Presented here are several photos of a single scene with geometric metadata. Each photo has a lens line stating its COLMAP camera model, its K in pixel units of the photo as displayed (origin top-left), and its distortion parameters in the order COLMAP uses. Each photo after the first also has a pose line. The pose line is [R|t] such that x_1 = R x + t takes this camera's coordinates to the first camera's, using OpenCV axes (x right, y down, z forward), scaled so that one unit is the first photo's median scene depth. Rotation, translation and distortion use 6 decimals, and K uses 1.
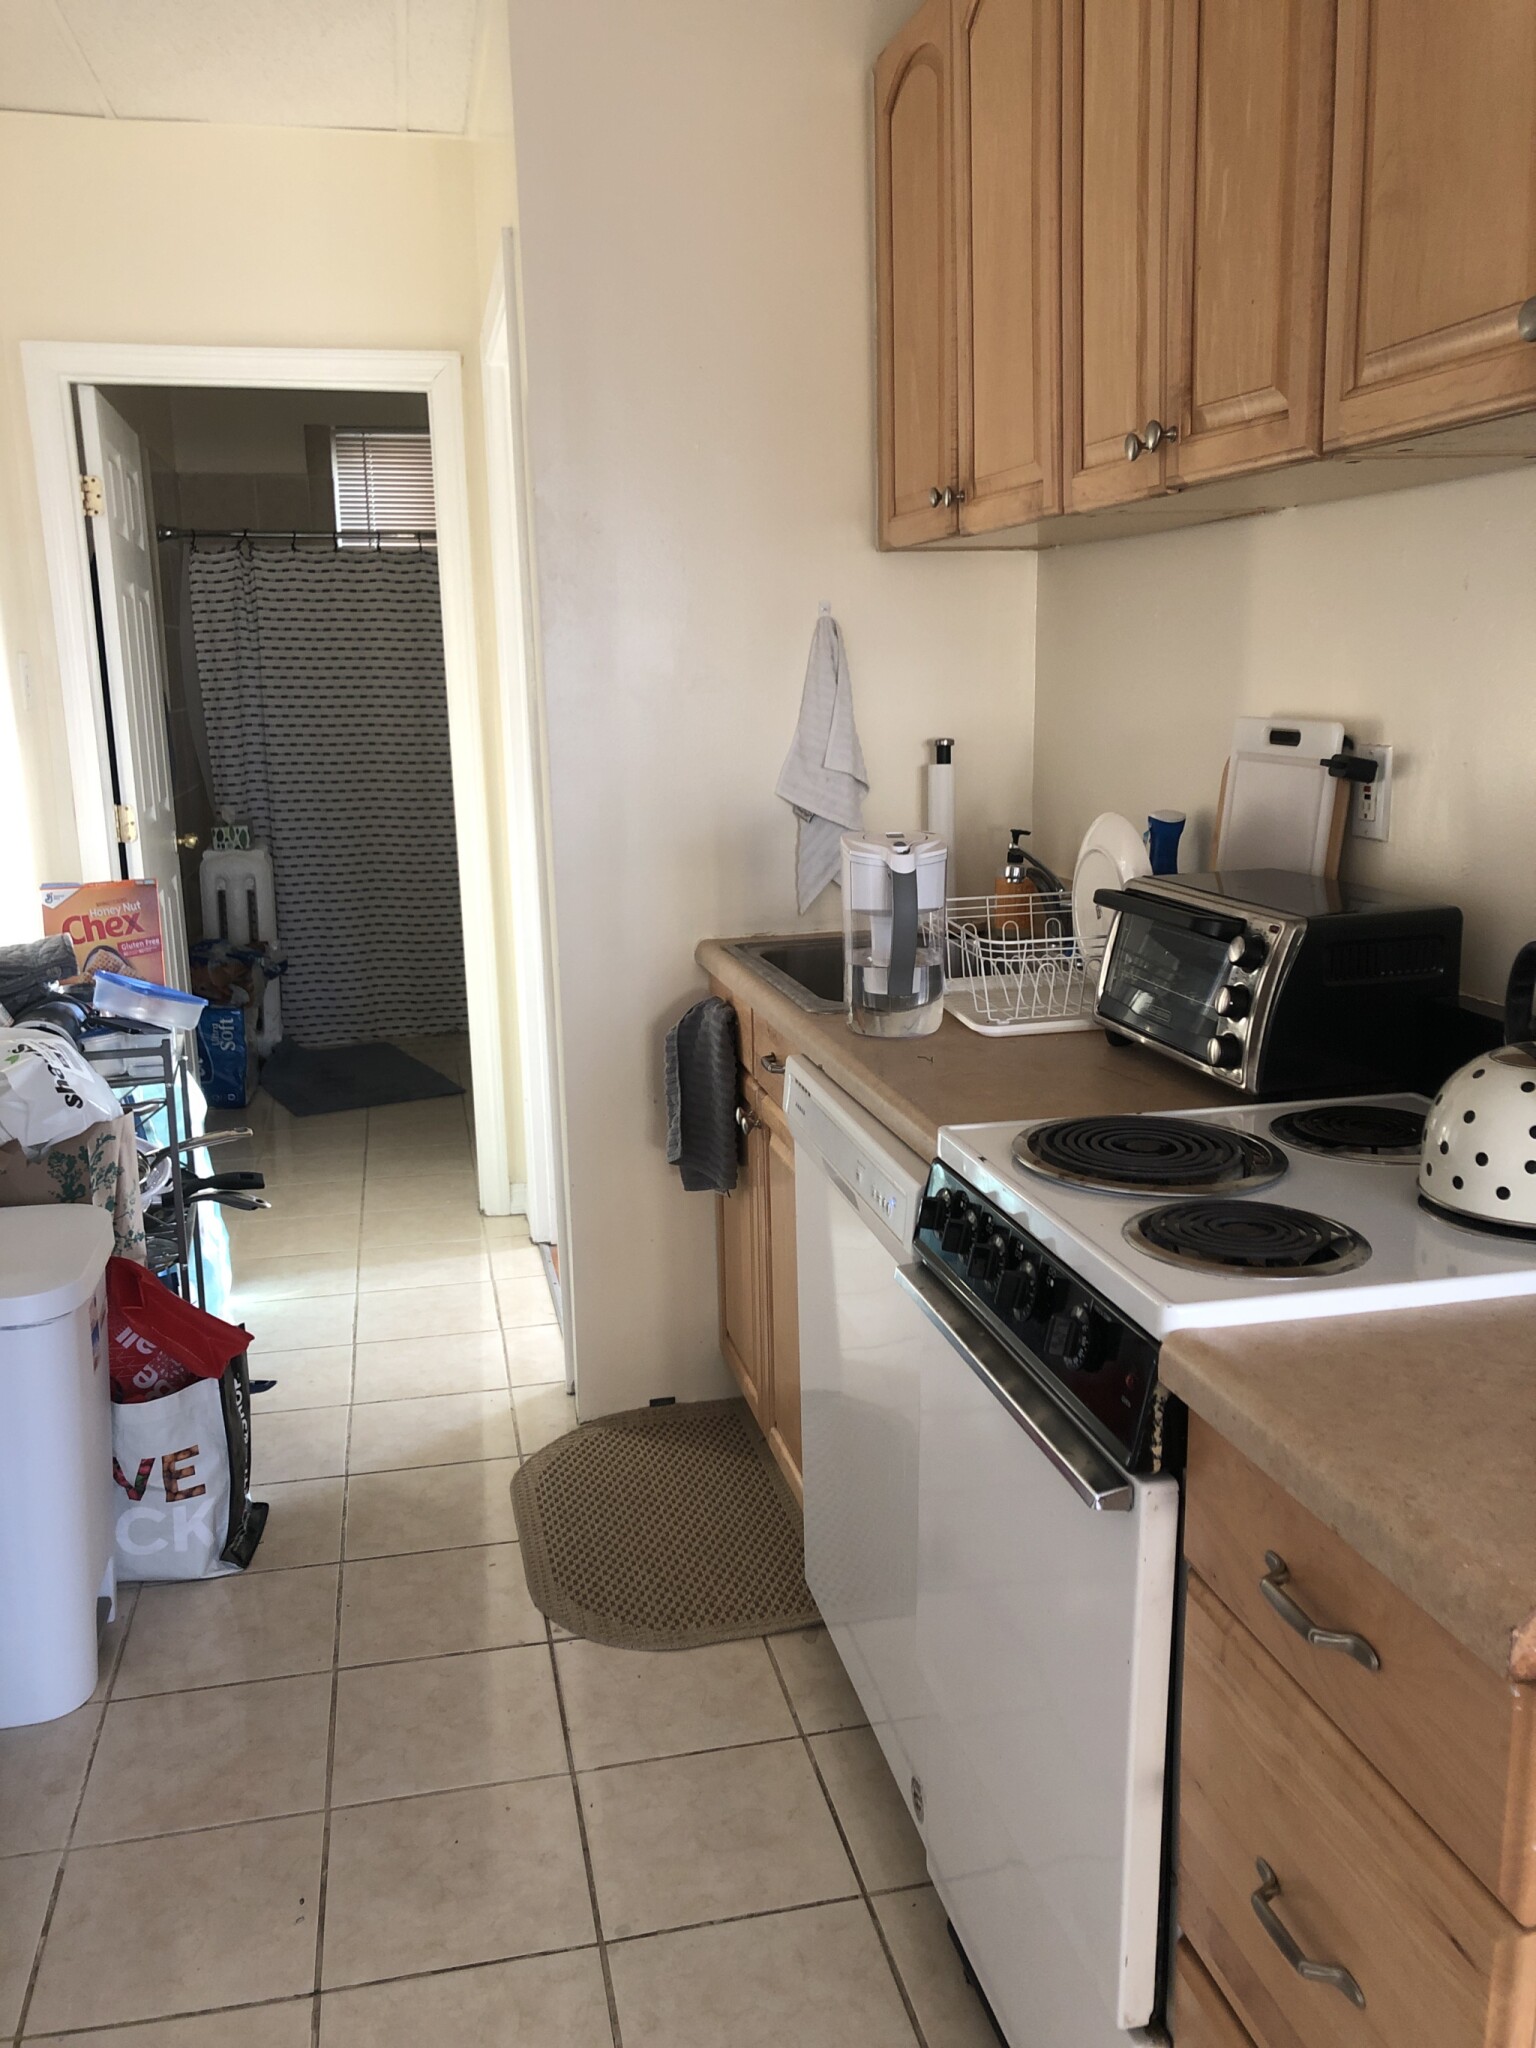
lens RADIAL K [[1639.7, 0, 768.0], [0, 1639.7, 1024.0], [0, 0, 1]] dist [0.004222, -0.112709]
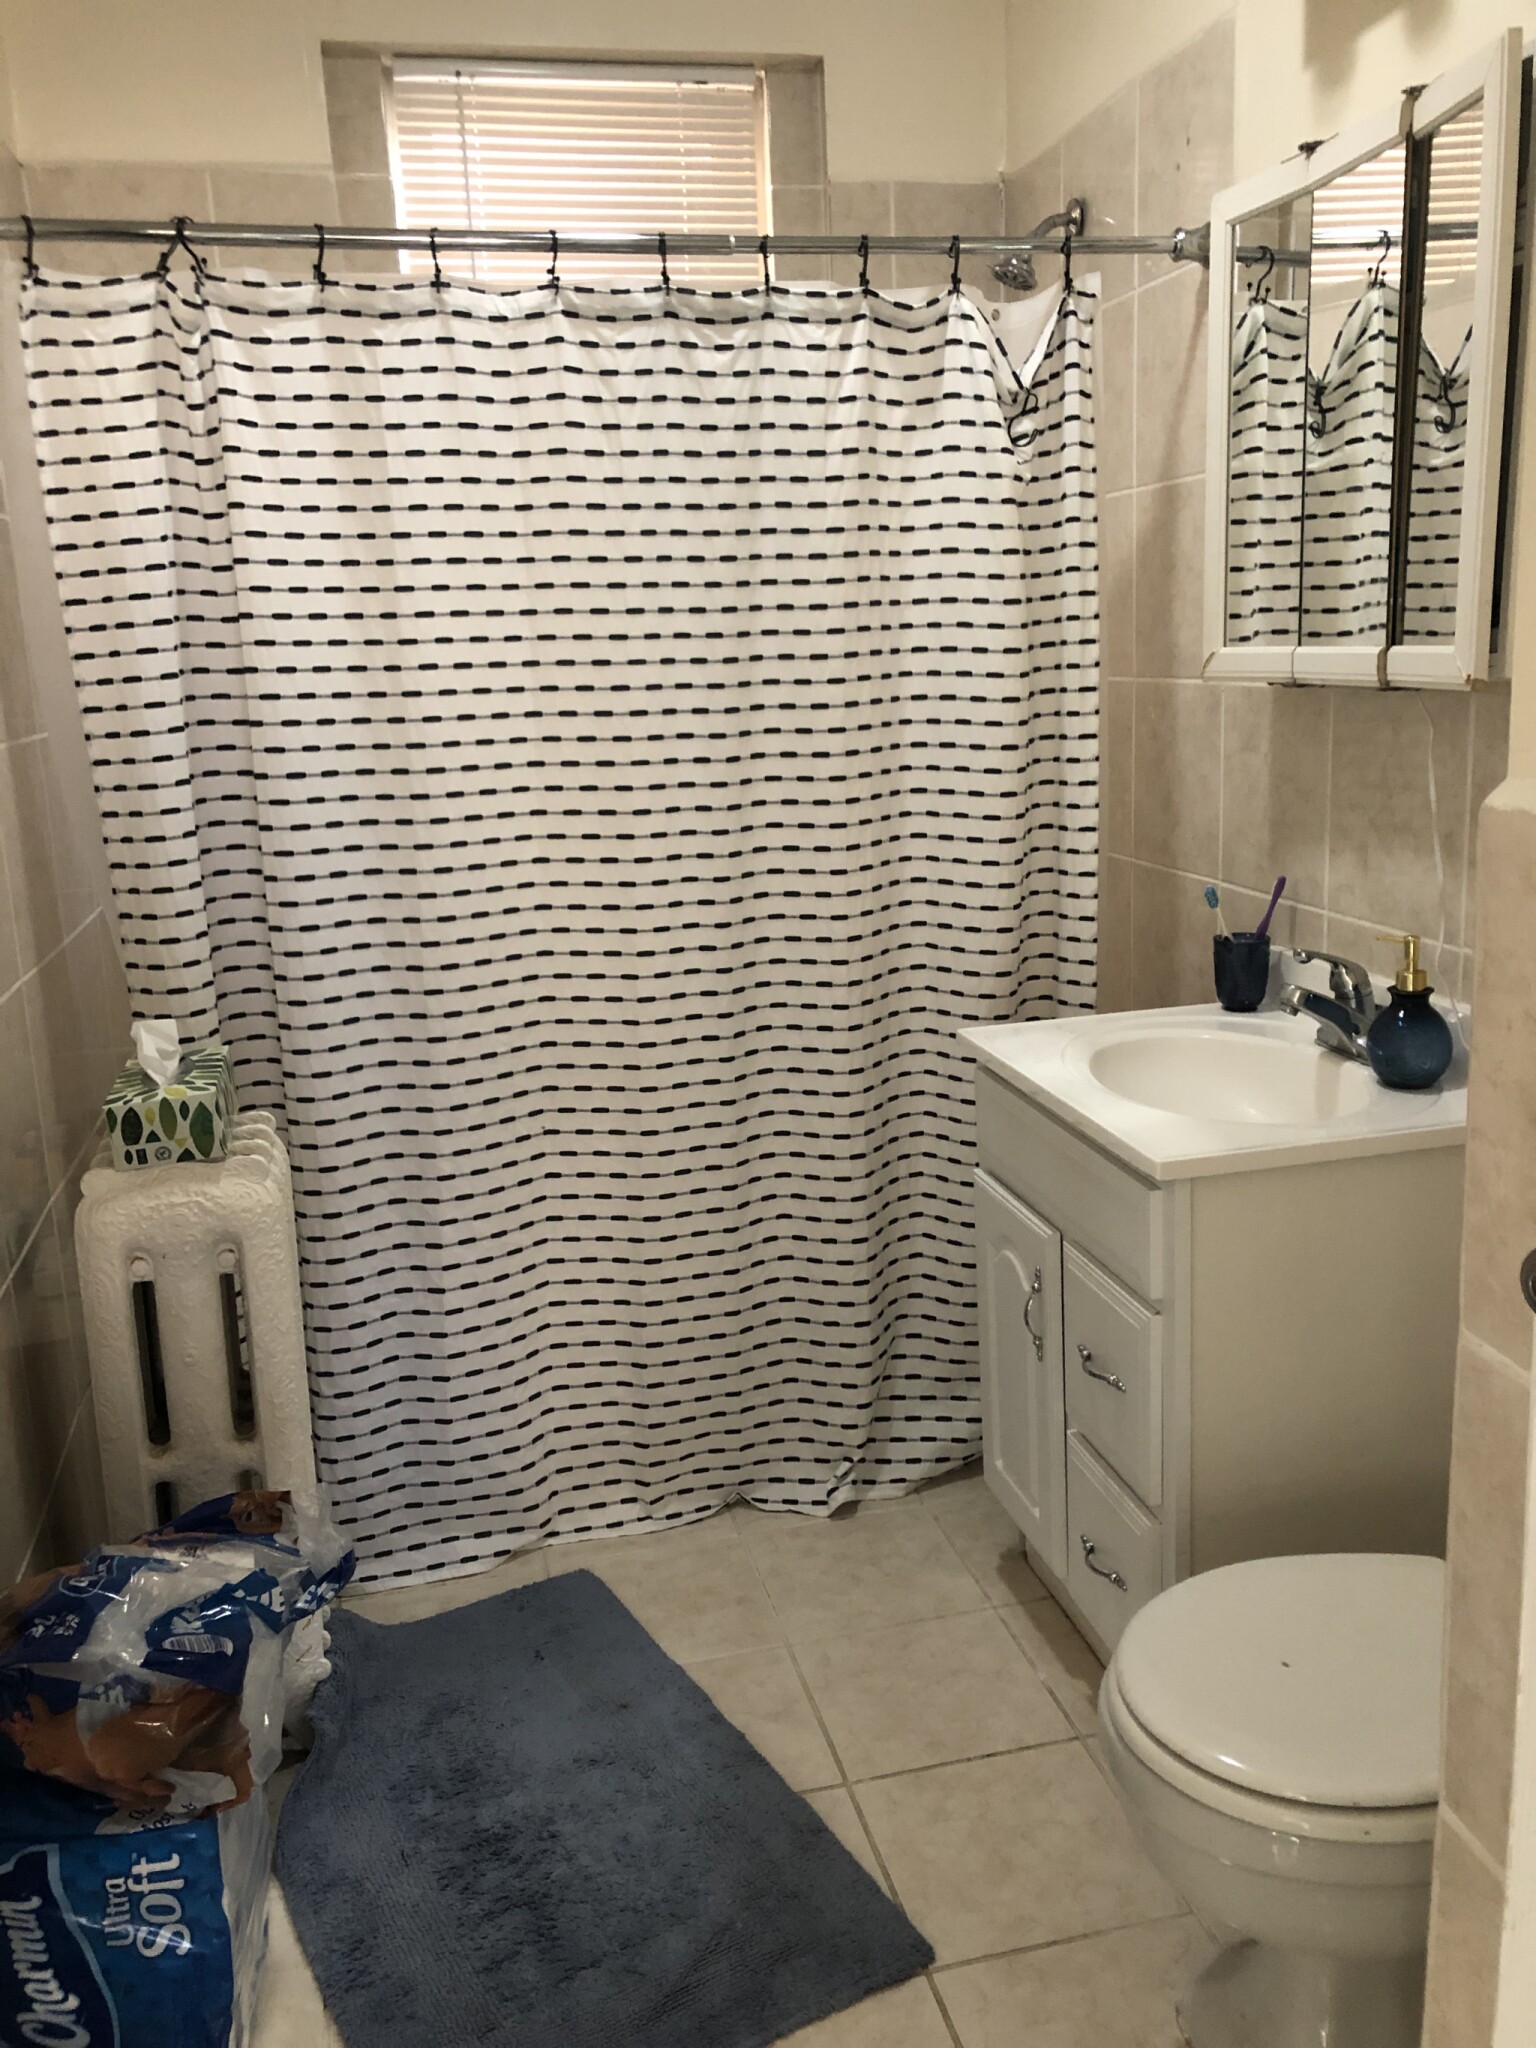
lens RADIAL K [[1670.5, 0, 768.0], [0, 1670.5, 1024.0], [0, 0, 1]] dist [-0.003602, -0.005255]
pose [[0.999753, -0.021749, -0.004578, -0.195079], [0.021864, 0.999400, 0.026857, -0.136658], [0.003991, -0.026950, 0.999629, 0.634991]]
